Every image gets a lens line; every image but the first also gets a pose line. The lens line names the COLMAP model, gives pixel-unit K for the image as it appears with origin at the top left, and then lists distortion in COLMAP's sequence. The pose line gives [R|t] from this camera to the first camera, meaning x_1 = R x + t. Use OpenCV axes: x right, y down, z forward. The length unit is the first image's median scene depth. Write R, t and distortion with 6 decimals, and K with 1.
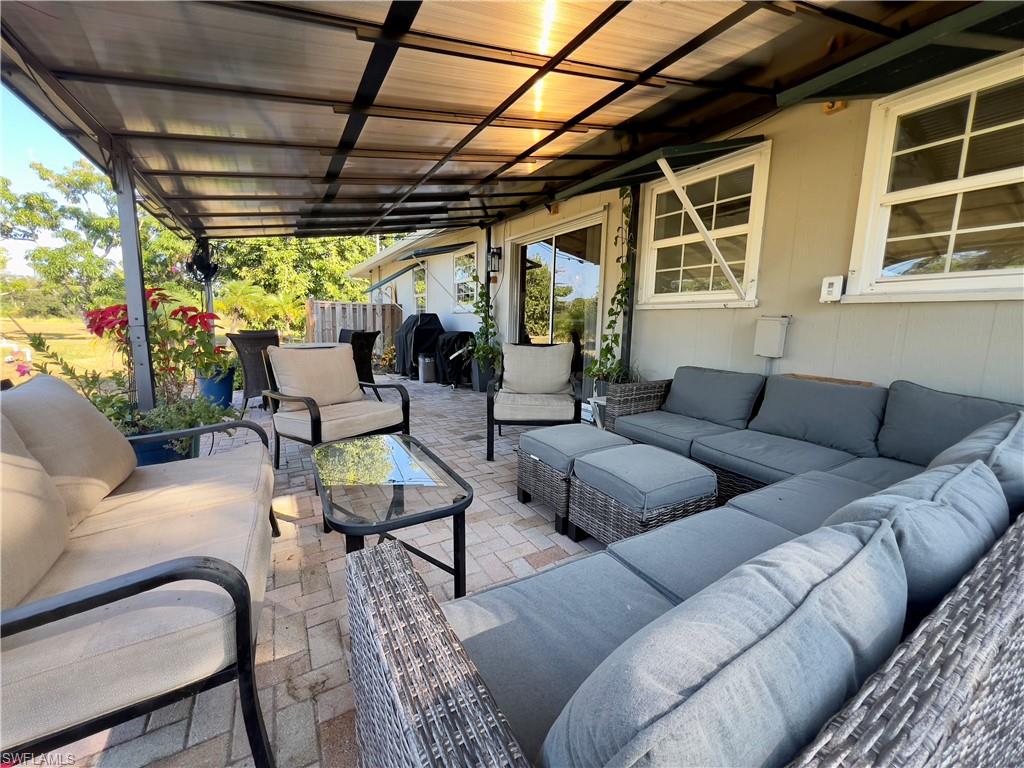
lens RADIAL K [[410.3, 0, 509.4], [0, 410.3, 384.7], [0, 0, 1]] dist [-0.003460, 0.000192]
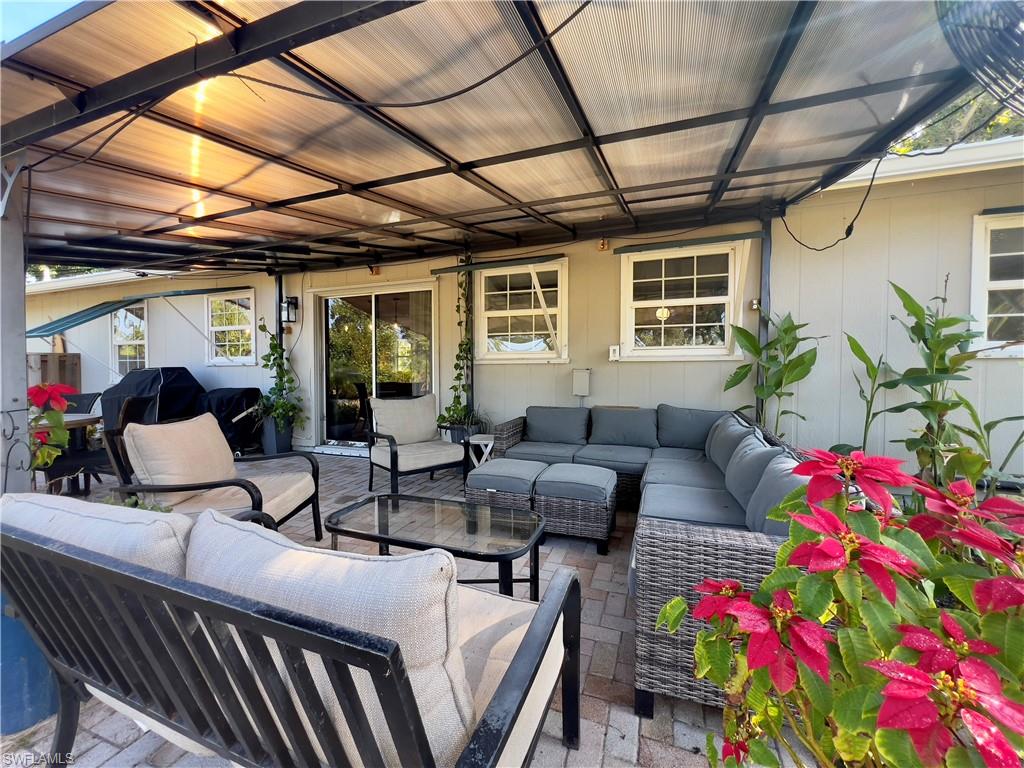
lens RADIAL K [[410.3, 0, 508.4], [0, 410.3, 383.4], [0, 0, 1]] dist [-0.003460, 0.000192]
pose [[0.765549, -0.038021, 0.642254, -0.413254], [0.114154, 0.990441, -0.077434, -0.020400], [-0.633170, 0.132595, 0.762571, 0.010021]]
